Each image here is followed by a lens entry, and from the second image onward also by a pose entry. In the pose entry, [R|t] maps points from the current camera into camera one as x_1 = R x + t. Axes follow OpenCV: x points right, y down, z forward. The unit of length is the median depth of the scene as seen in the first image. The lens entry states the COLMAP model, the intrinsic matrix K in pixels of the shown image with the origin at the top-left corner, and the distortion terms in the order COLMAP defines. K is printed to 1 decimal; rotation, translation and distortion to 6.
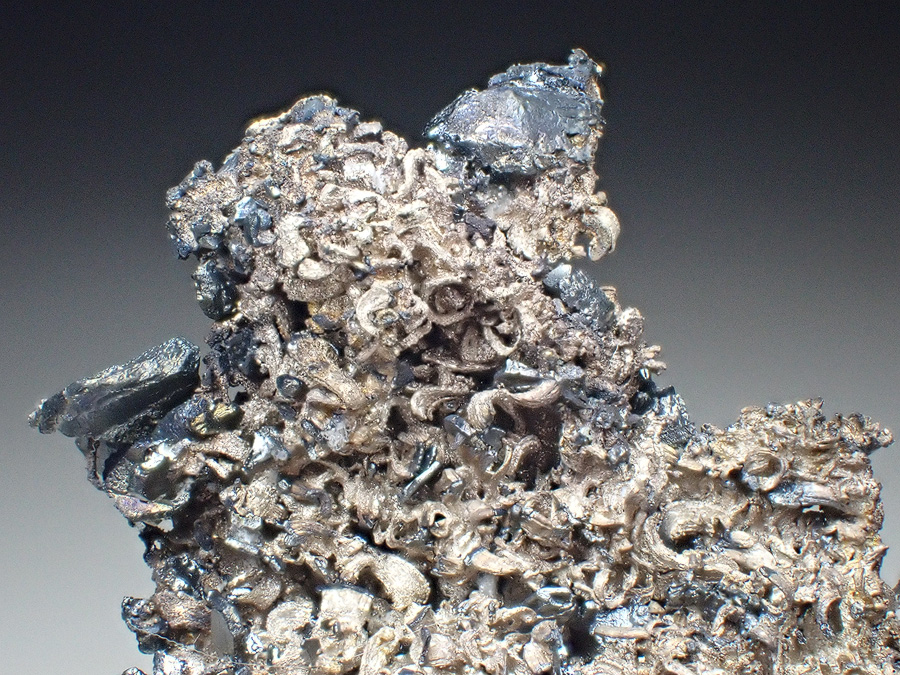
lens RADIAL K [[2608.4, 0, 446.7], [0, 2608.4, 337.0], [0, 0, 1]] dist [0.101734, 0.000000]
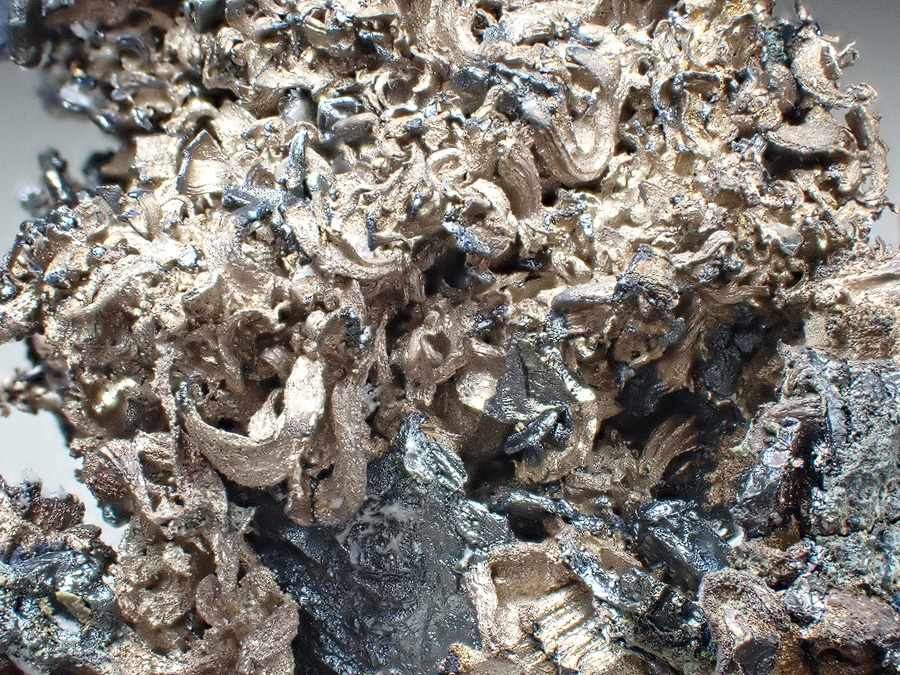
lens RADIAL K [[2137.3, 0, 448.2], [0, 2137.3, 340.1], [0, 0, 1]] dist [0.081400, 0.000000]
pose [[0.891388, -0.086306, -0.444948, 0.387843], [0.090428, 0.995831, -0.012001, 0.188343], [0.444128, -0.029538, 0.895476, 0.360807]]
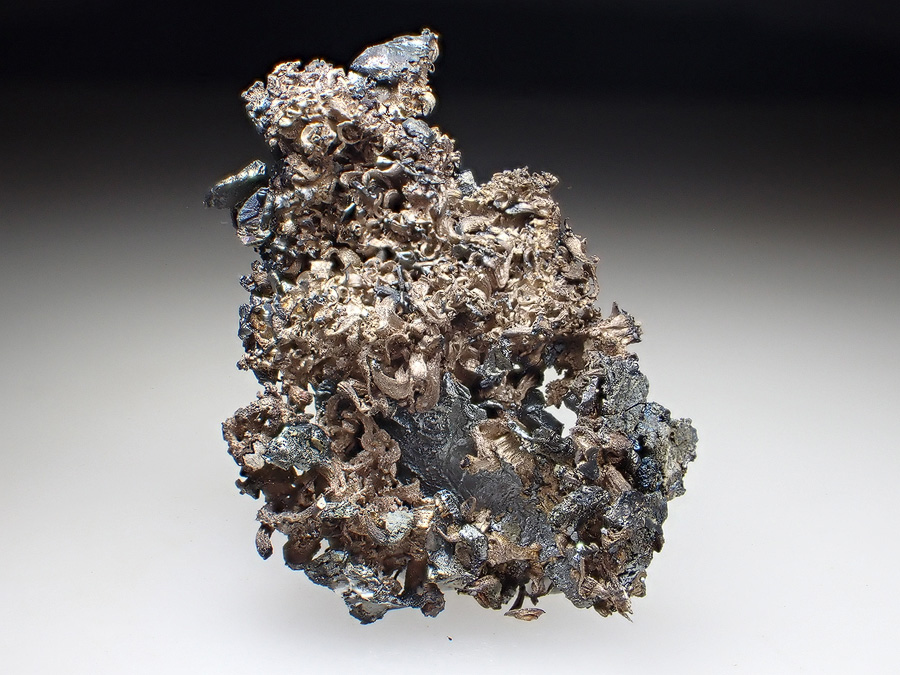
lens RADIAL K [[1387.2, 0, 453.5], [0, 1387.2, 335.1], [0, 0, 1]] dist [-0.008893, 0.000000]
pose [[0.981747, -0.064546, -0.178904, 0.299040], [0.069442, 0.997360, 0.021237, 0.145351], [0.177061, -0.033273, 0.983637, -0.212924]]
